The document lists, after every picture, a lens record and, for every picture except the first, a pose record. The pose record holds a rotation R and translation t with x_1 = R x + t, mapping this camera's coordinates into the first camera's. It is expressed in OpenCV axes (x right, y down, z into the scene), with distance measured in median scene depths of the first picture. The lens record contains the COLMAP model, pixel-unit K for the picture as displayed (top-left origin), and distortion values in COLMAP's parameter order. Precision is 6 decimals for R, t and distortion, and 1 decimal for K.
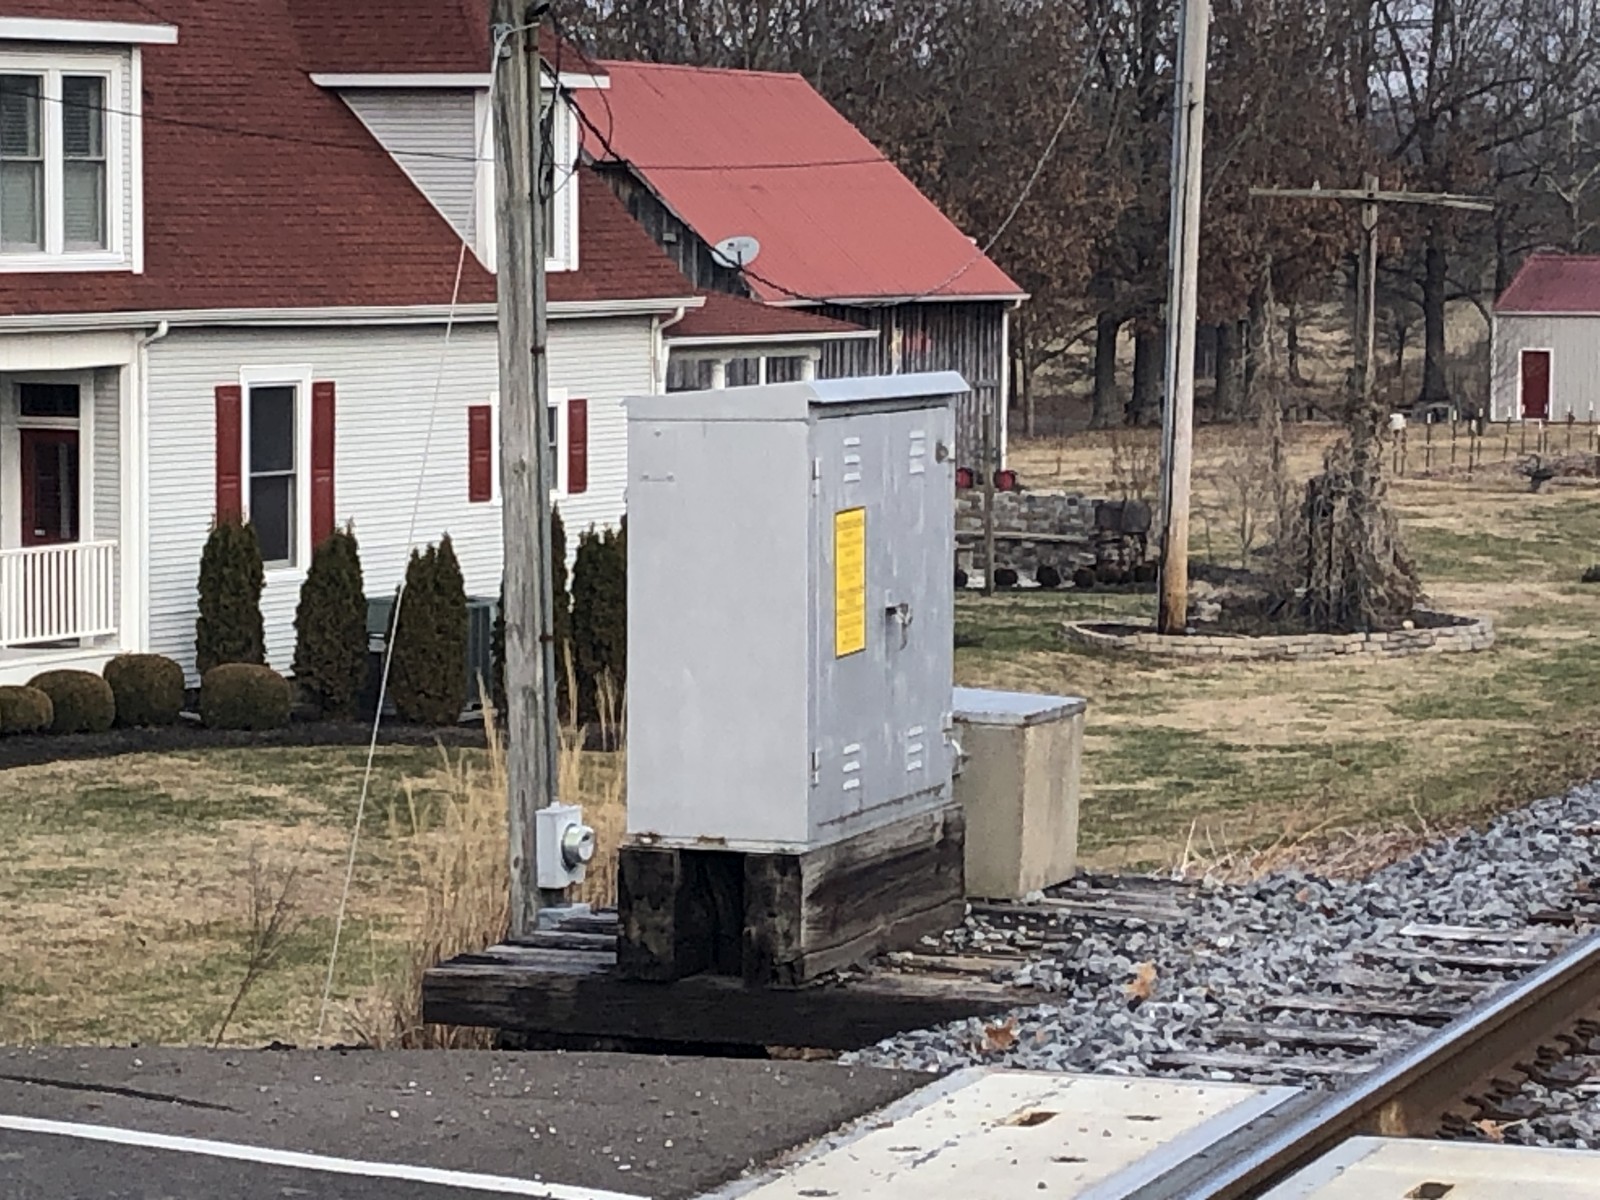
lens RADIAL K [[5731.9, 0, 807.3], [0, 5731.9, 600.8], [0, 0, 1]] dist [0.294498, 0.000000]
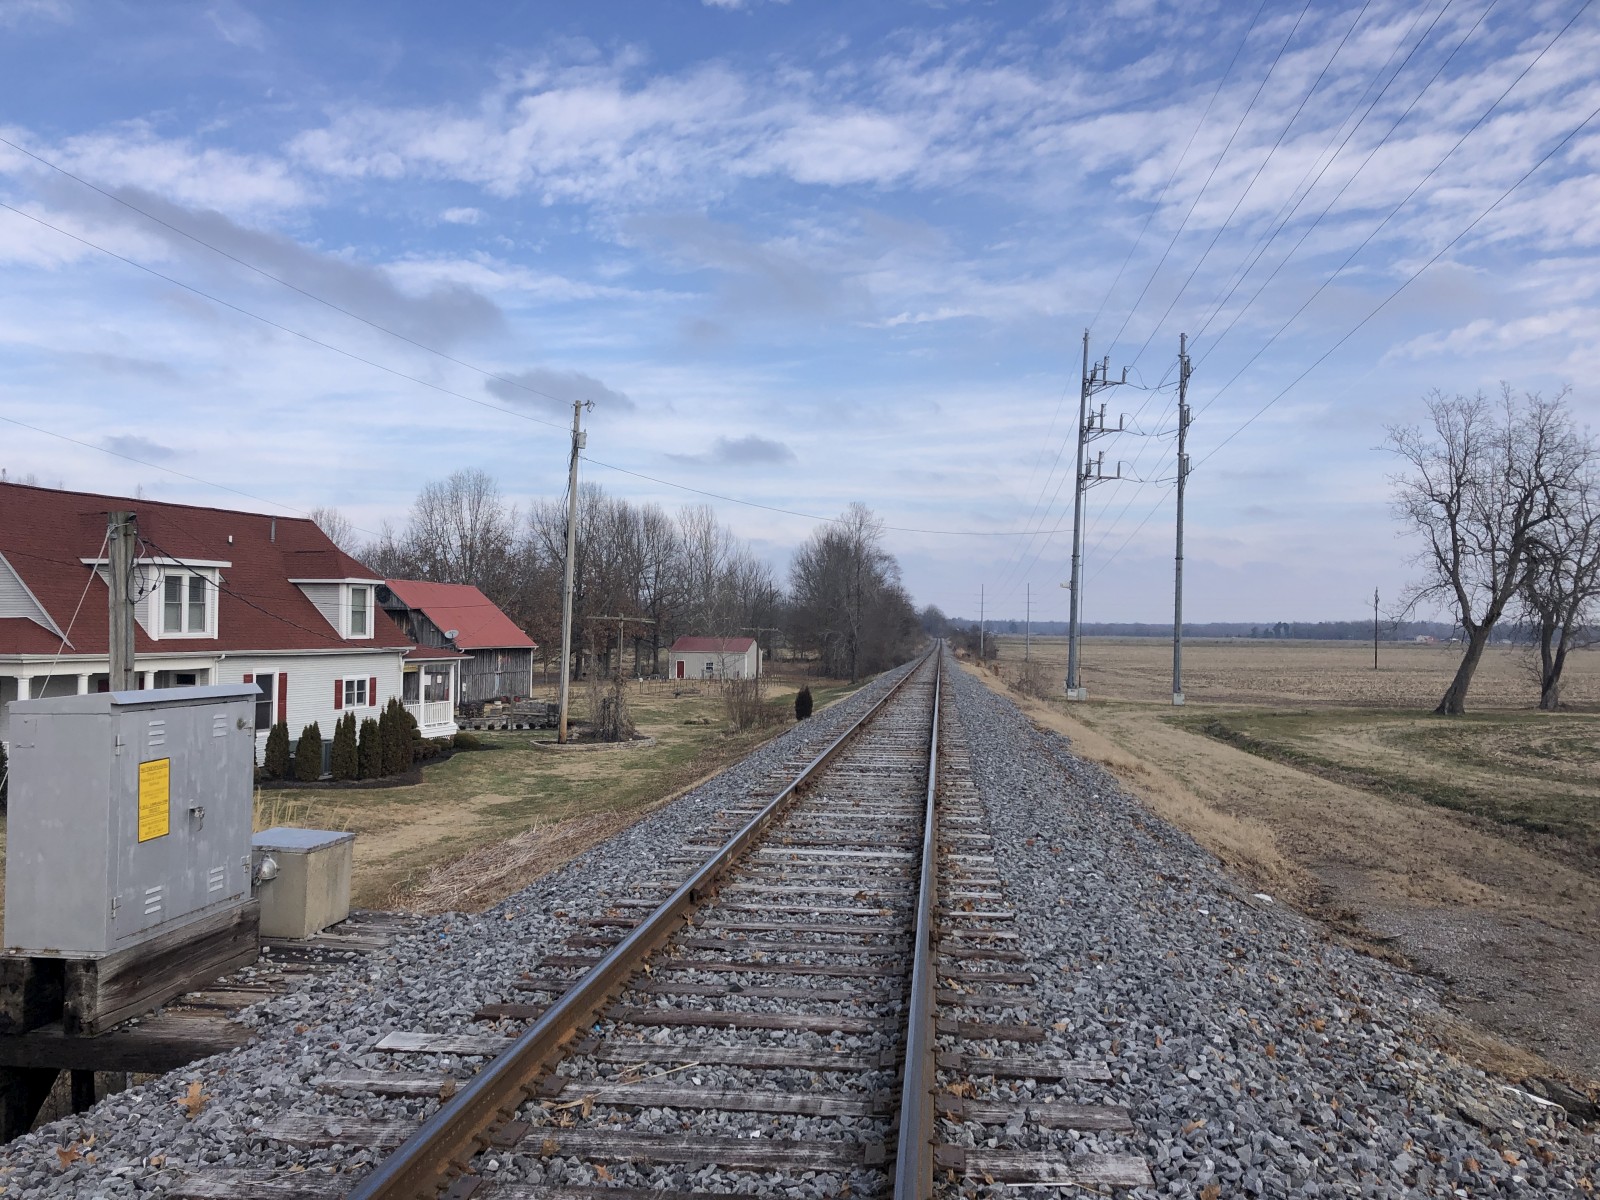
lens RADIAL K [[1276.3, 0, 798.1], [0, 1276.3, 477.3], [0, 0, 1]] dist [0.010684, 0.002770]
pose [[0.979654, 0.028741, 0.198625, 0.053920], [0.008306, 0.983038, -0.183214, -0.011955], [-0.200522, 0.181136, 0.962798, 0.227551]]
